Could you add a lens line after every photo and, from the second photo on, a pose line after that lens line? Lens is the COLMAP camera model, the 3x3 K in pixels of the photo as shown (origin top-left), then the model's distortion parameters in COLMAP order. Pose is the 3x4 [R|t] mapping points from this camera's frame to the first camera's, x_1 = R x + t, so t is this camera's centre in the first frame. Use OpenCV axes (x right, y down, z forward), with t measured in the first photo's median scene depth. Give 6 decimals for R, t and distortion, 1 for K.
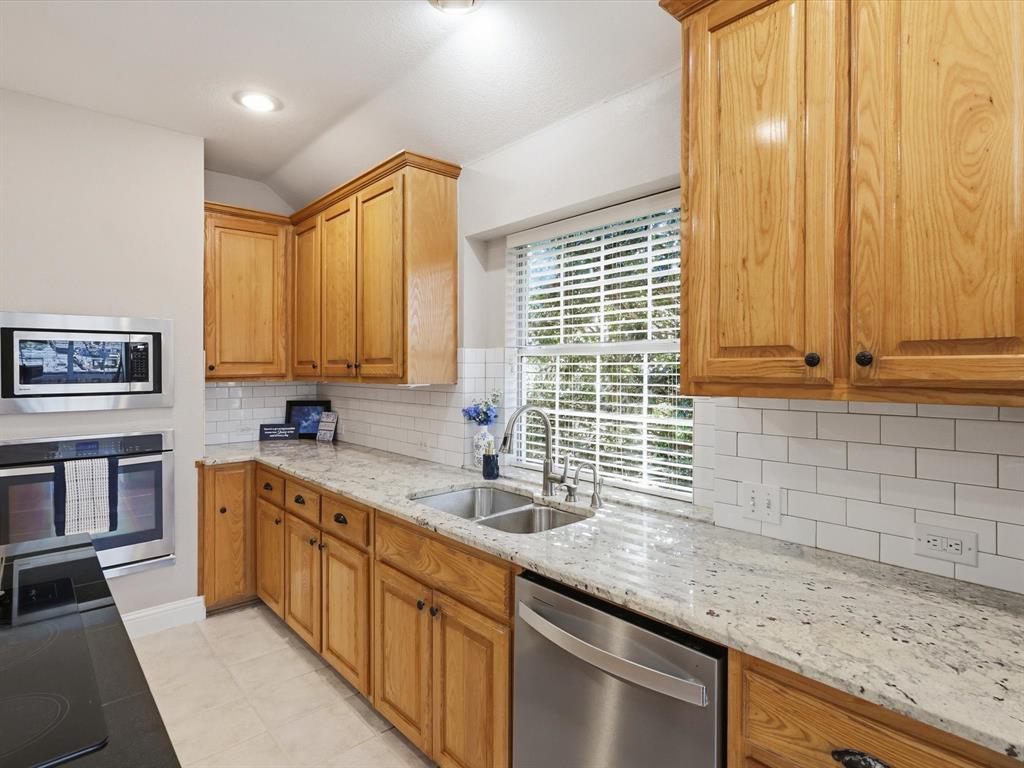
lens RADIAL K [[539.7, 0, 511.0], [0, 539.7, 378.5], [0, 0, 1]] dist [-0.005841, 0.006517]
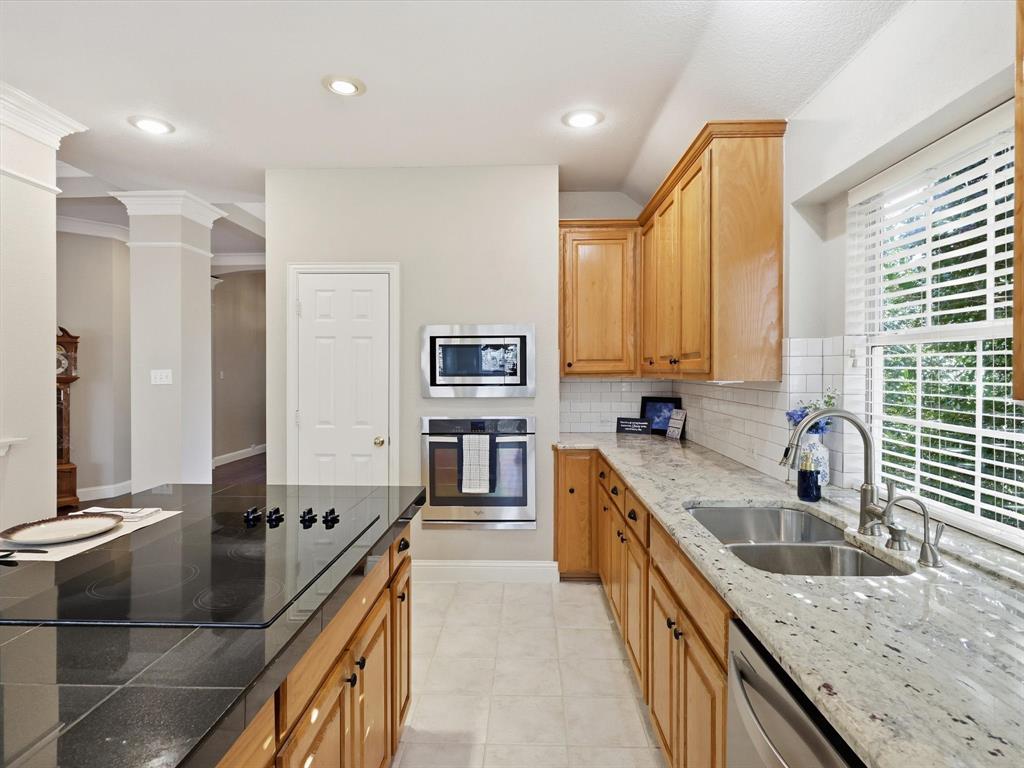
lens RADIAL K [[539.7, 0, 514.1], [0, 539.7, 376.9], [0, 0, 1]] dist [-0.005841, 0.006517]
pose [[0.727191, 0.009520, -0.686369, 0.165470], [-0.010433, 0.999942, 0.002816, 0.004462], [0.686356, 0.005113, 0.727248, 0.102594]]
